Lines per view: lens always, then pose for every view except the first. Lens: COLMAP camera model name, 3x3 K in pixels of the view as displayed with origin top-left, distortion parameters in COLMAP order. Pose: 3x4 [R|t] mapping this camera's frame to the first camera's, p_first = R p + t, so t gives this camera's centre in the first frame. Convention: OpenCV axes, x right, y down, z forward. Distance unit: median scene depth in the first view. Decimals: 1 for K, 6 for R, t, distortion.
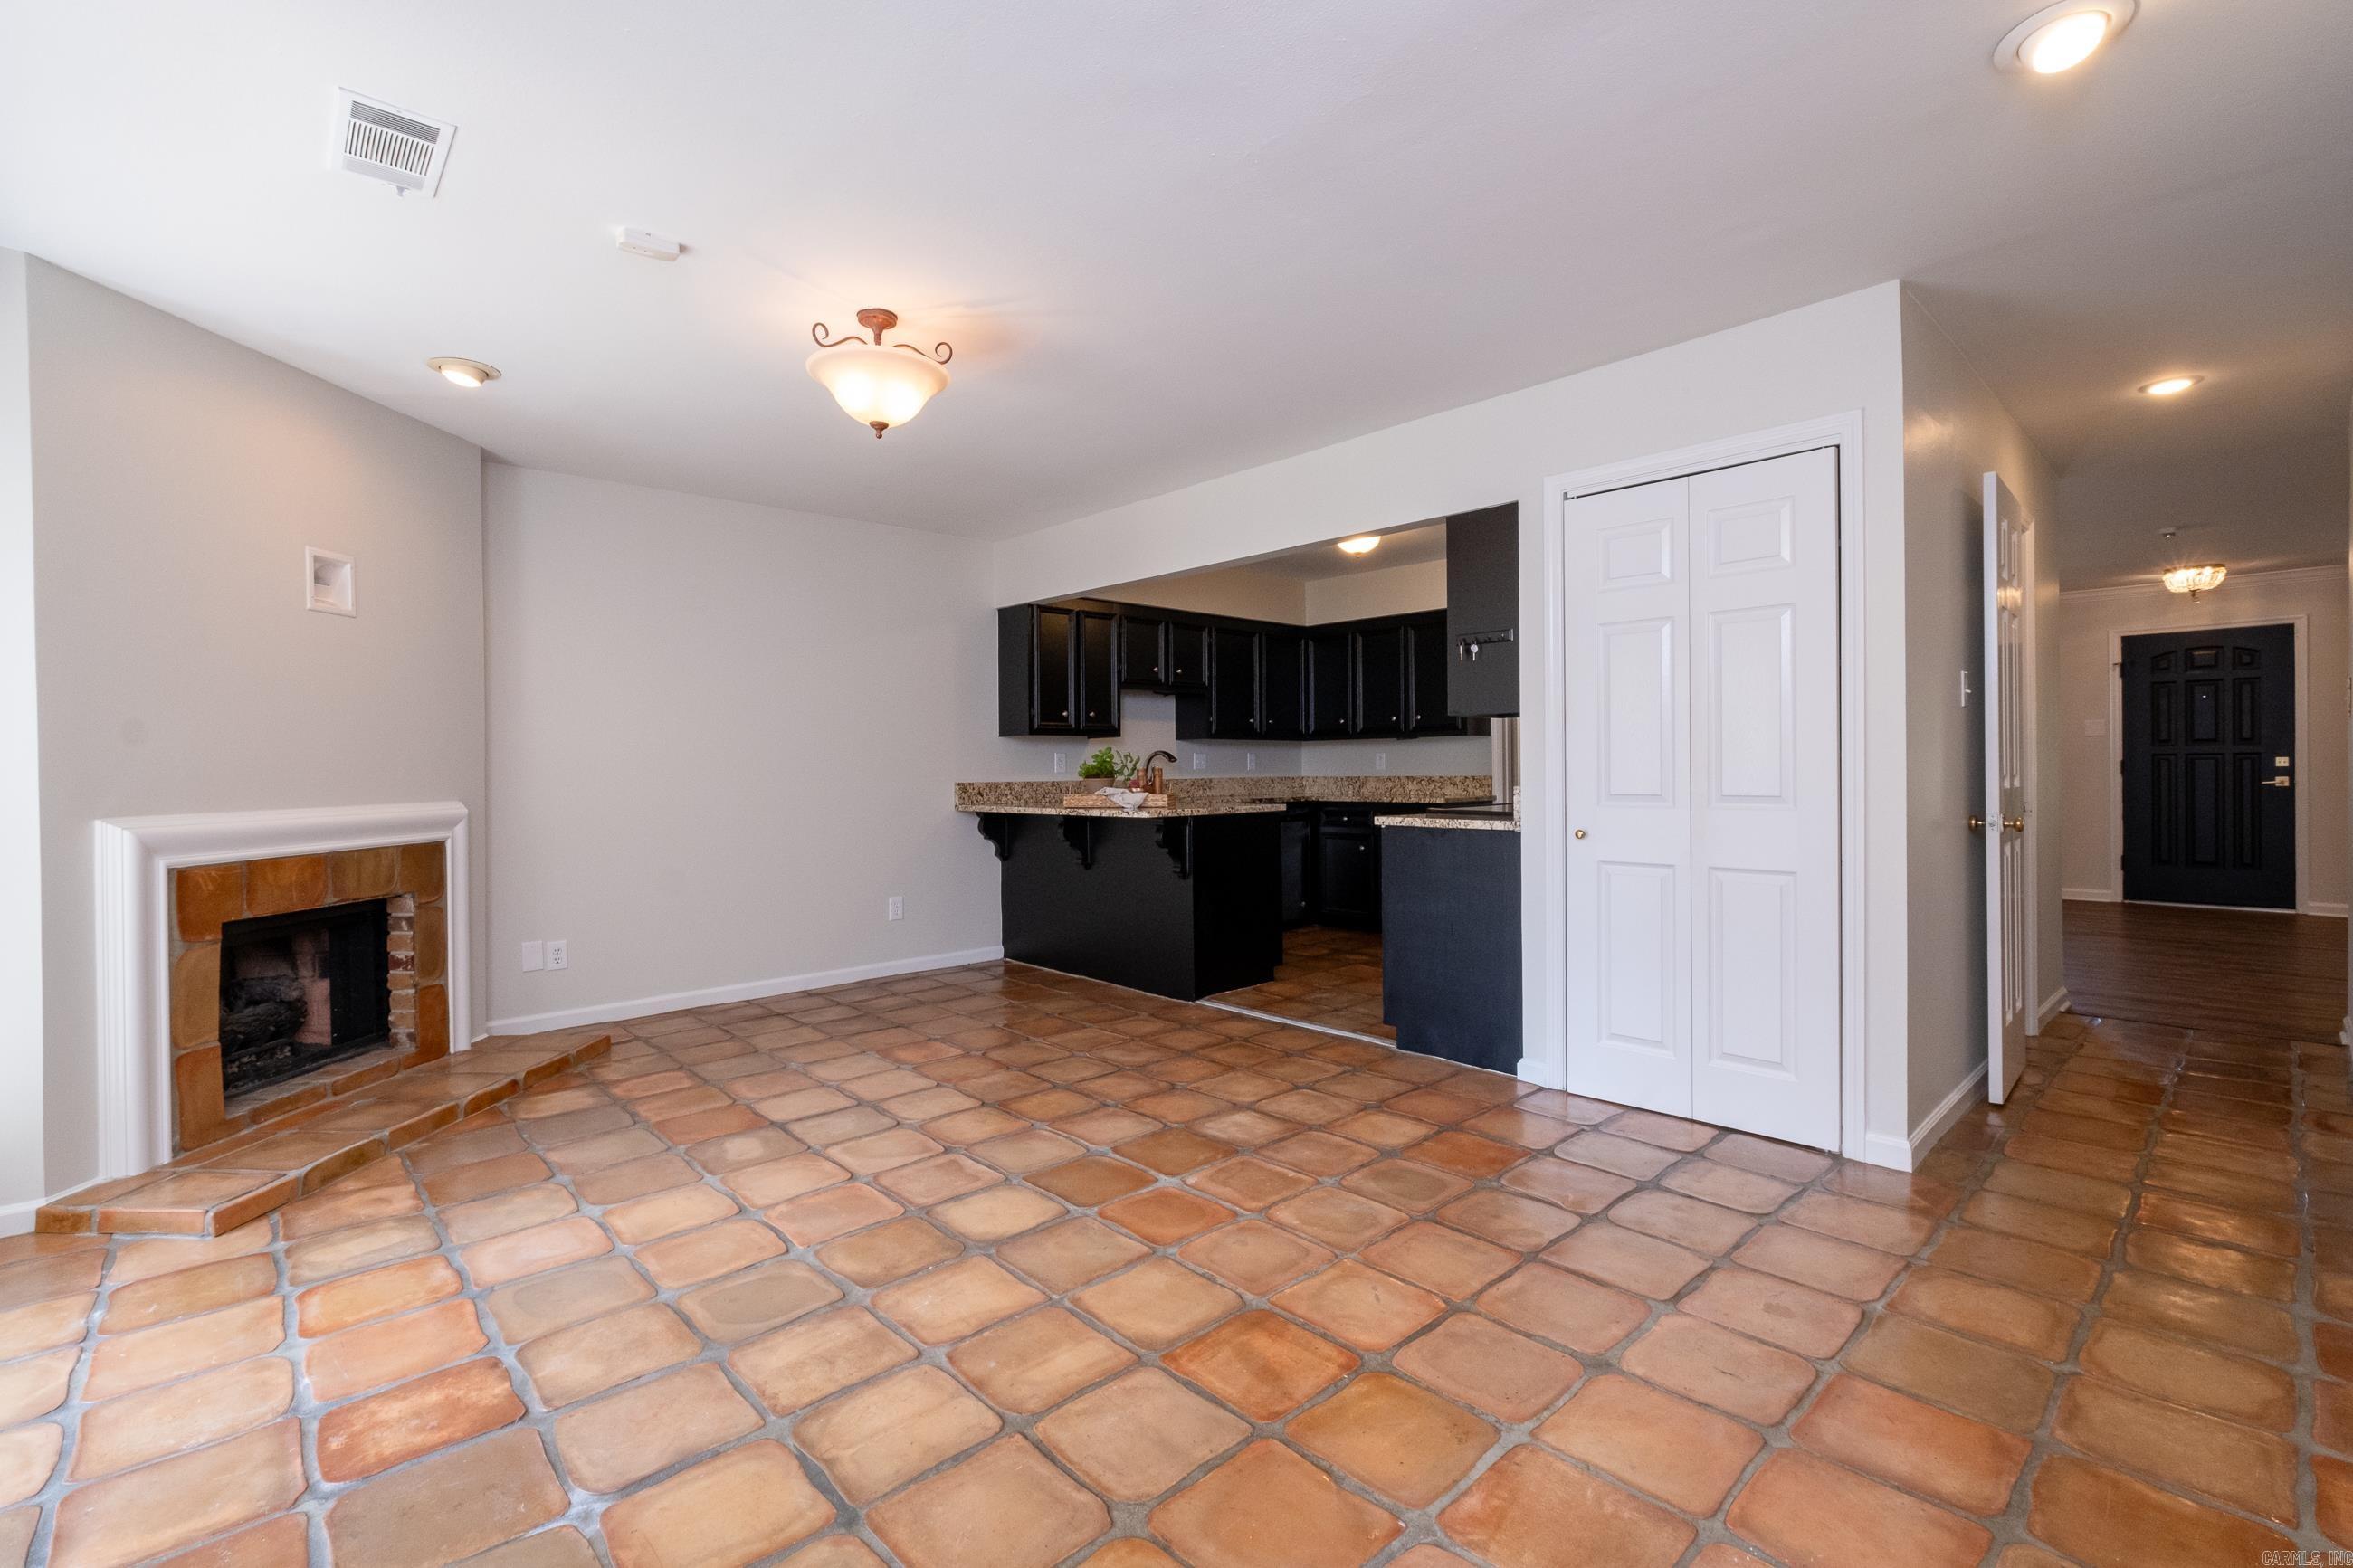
lens RADIAL K [[1034.9, 0, 1187.4], [0, 1034.9, 773.4], [0, 0, 1]] dist [-0.002714, -0.001623]
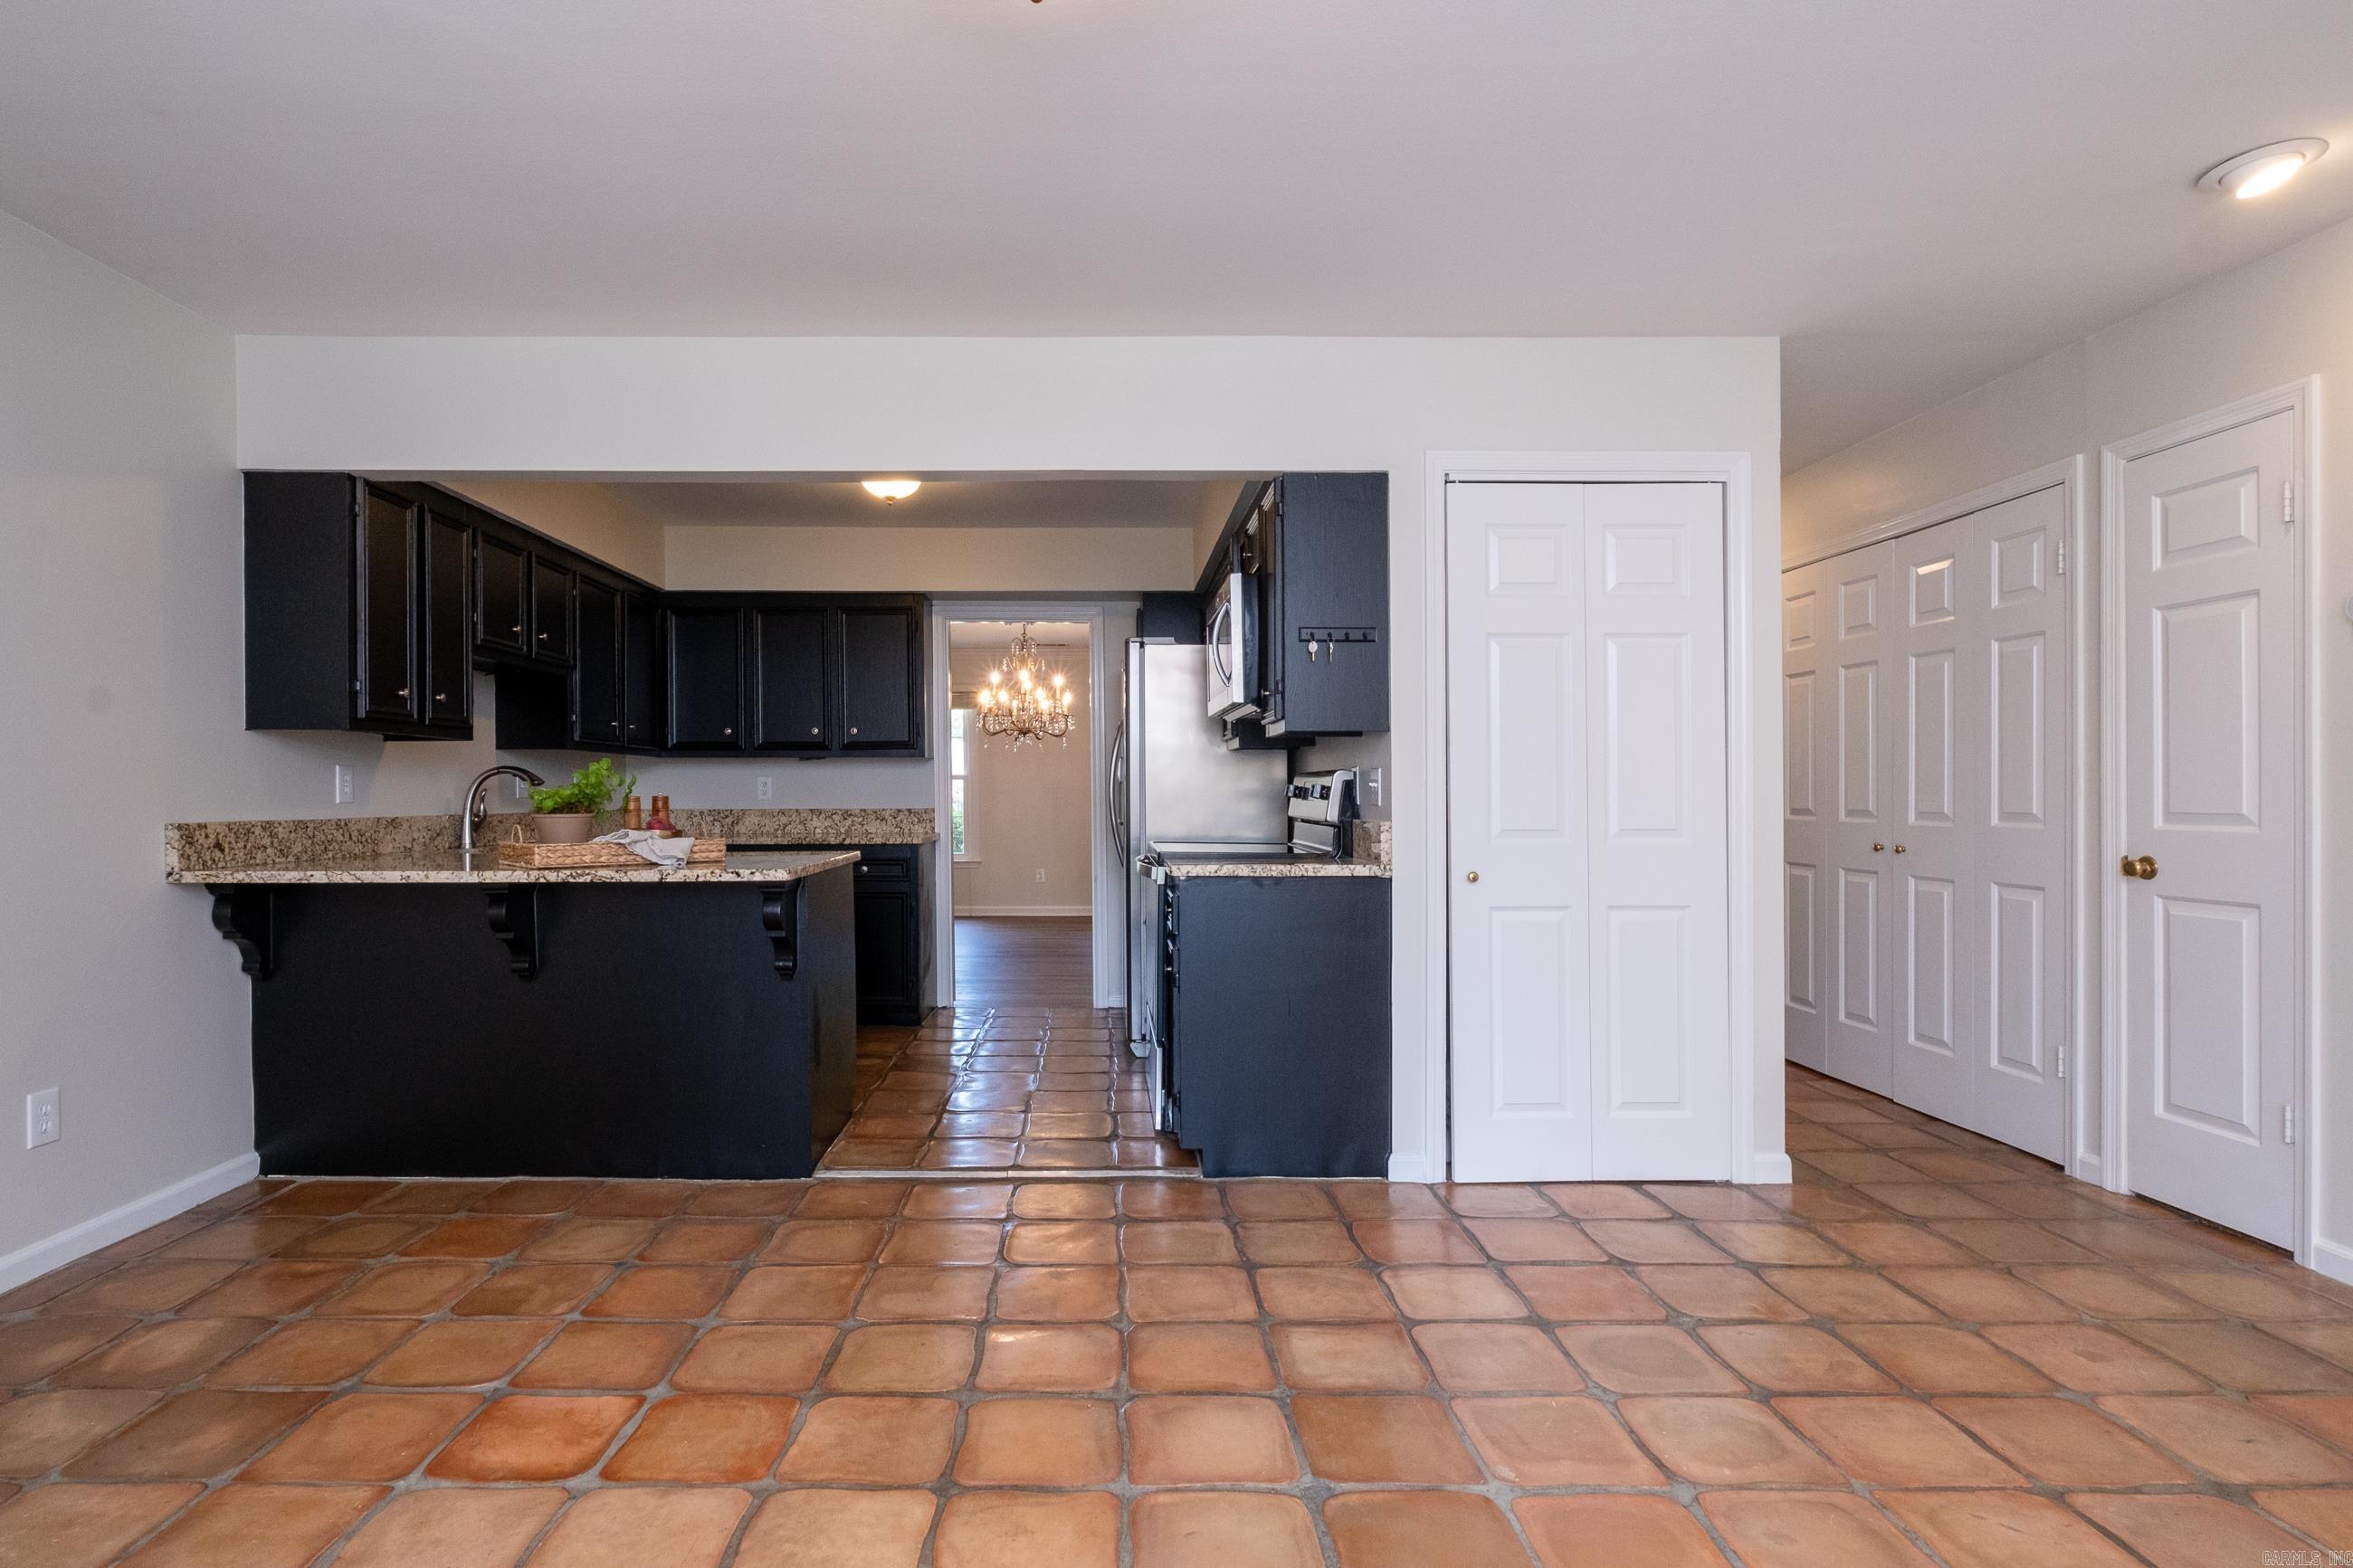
lens RADIAL K [[1160.9, 0, 1104.6], [0, 1160.9, 803.1], [0, 0, 1]] dist [-0.008989, 0.000656]
pose [[0.688511, 0.002292, 0.725222, -0.494093], [-0.000924, 0.999997, -0.002283, 0.000299], [-0.725225, 0.000902, 0.688511, 0.531649]]
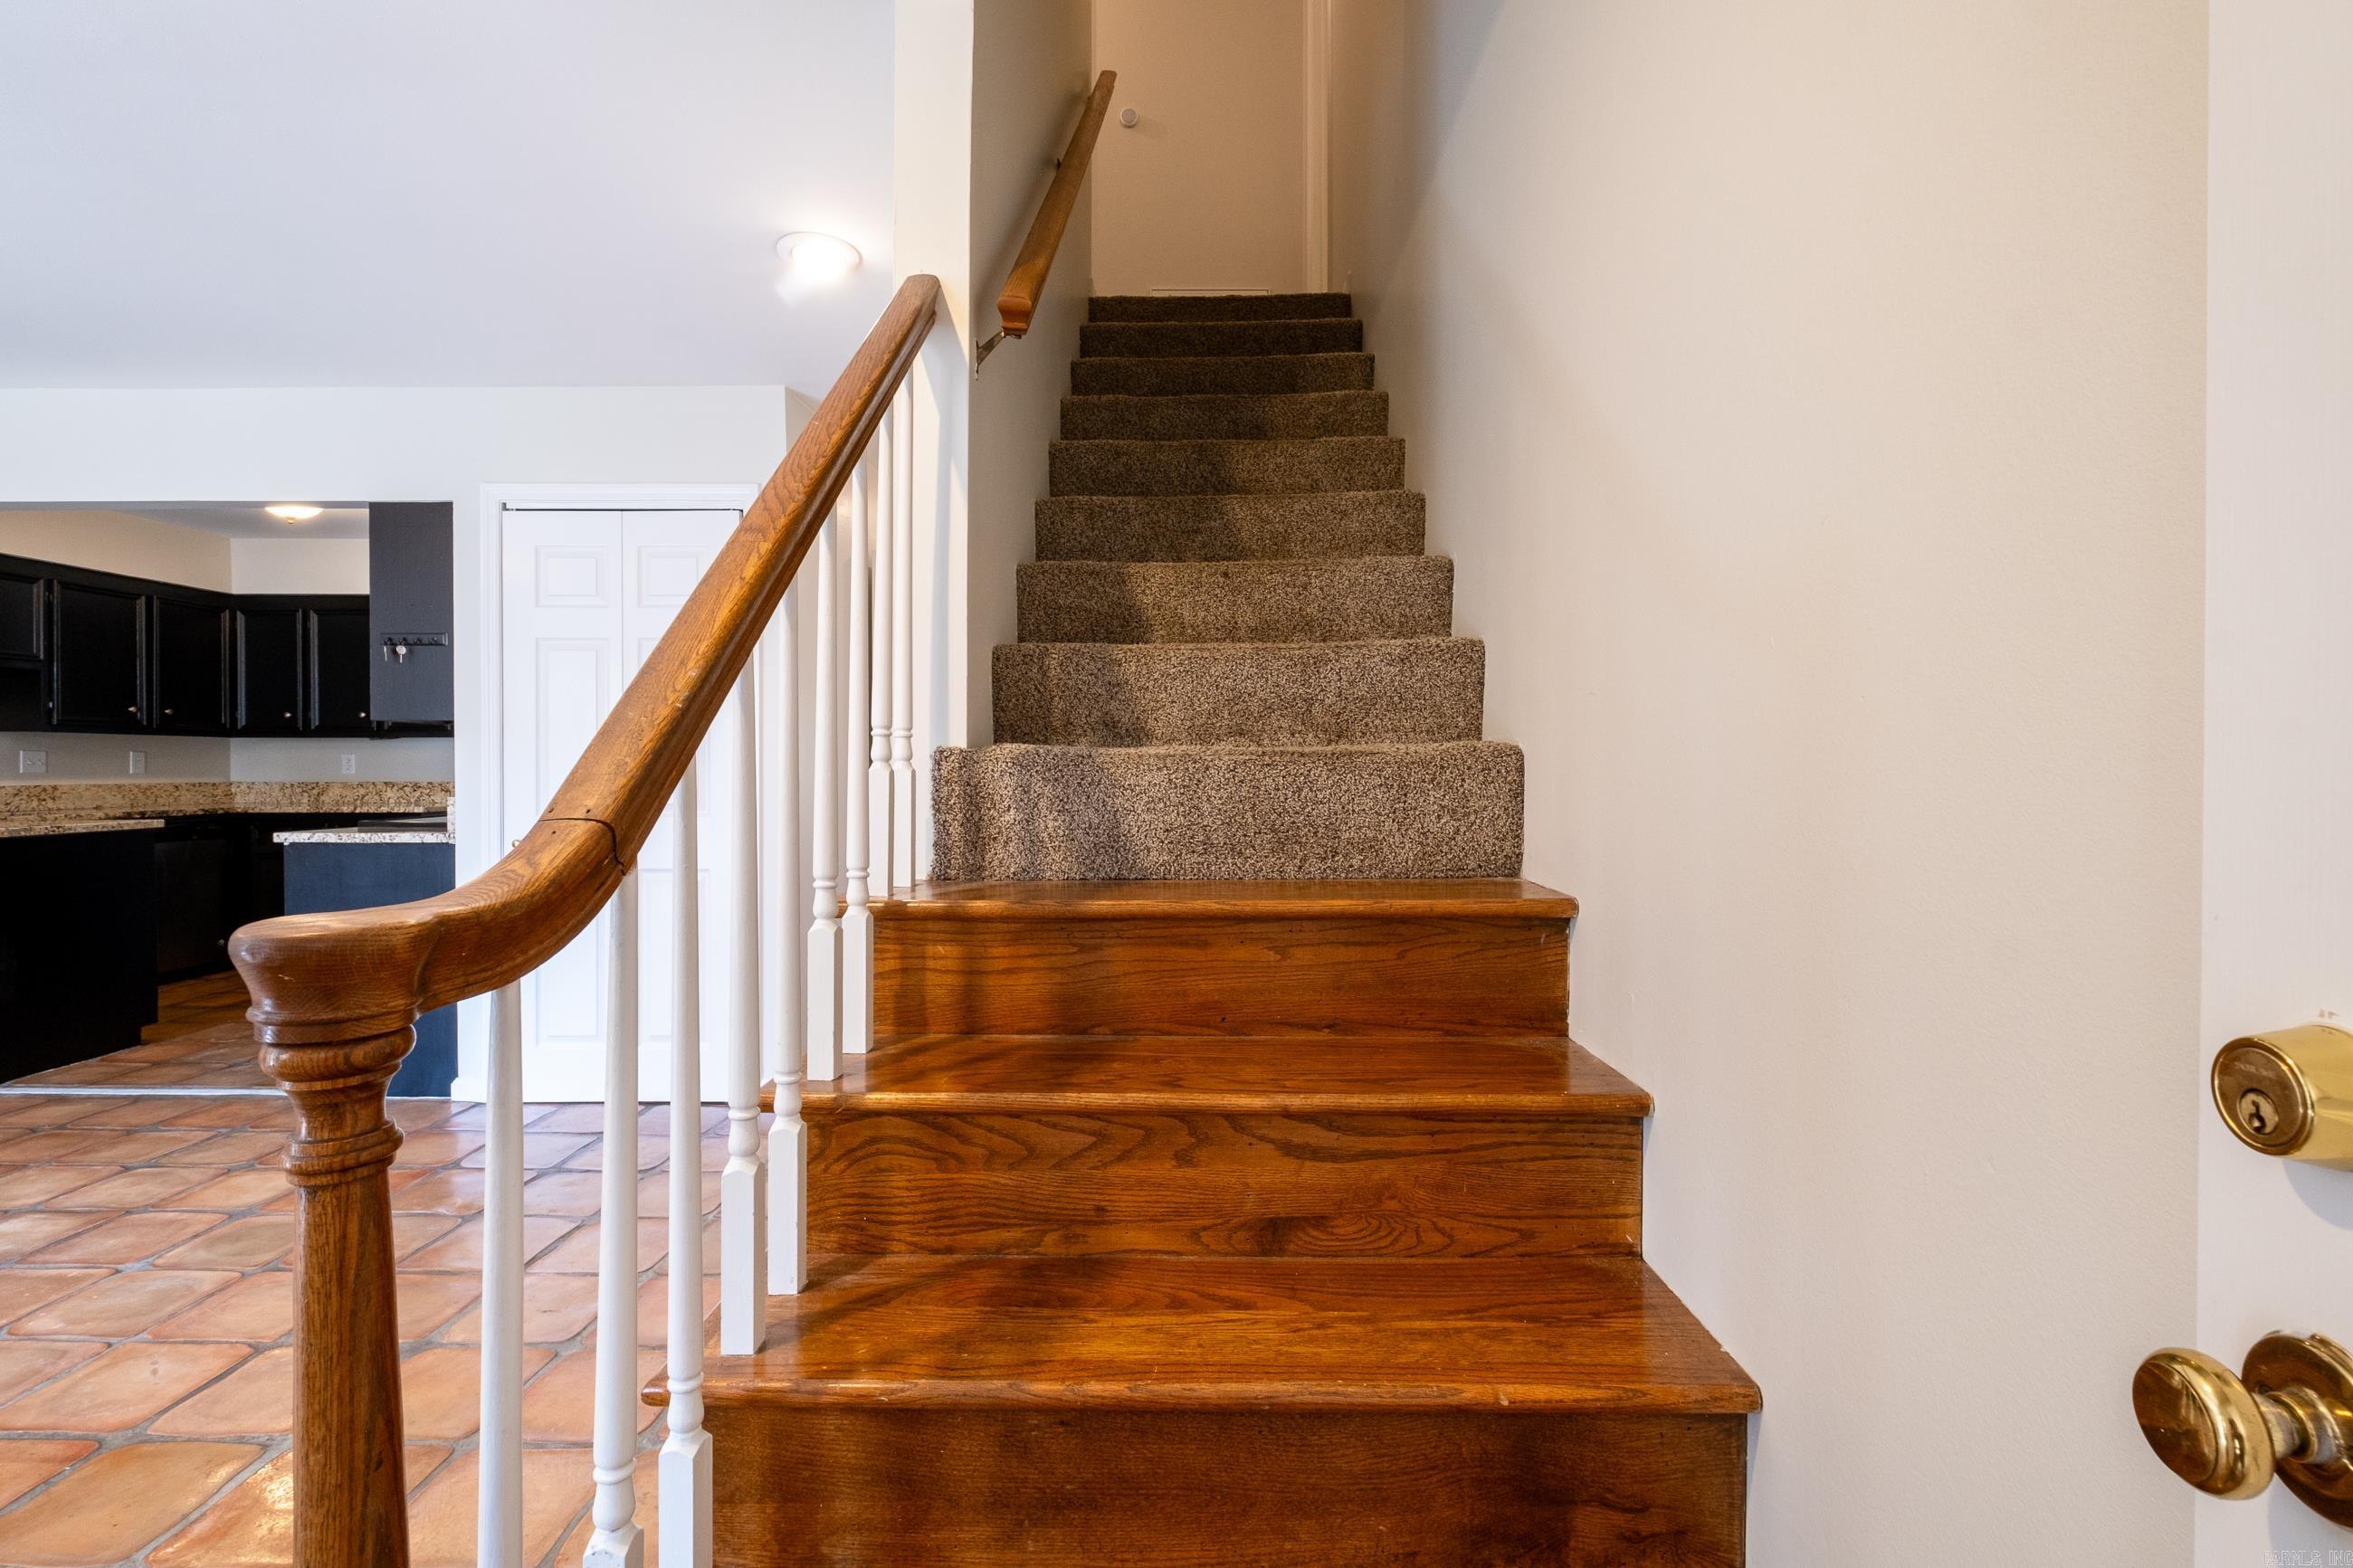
lens RADIAL K [[1034.9, 0, 1172.2], [0, 1034.9, 781.8], [0, 0, 1]] dist [-0.002714, -0.001623]
pose [[0.692963, -0.000684, 0.720973, 0.089488], [-0.004597, 0.999975, 0.005367, -0.009999], [-0.720959, -0.007034, 0.692942, -0.152208]]
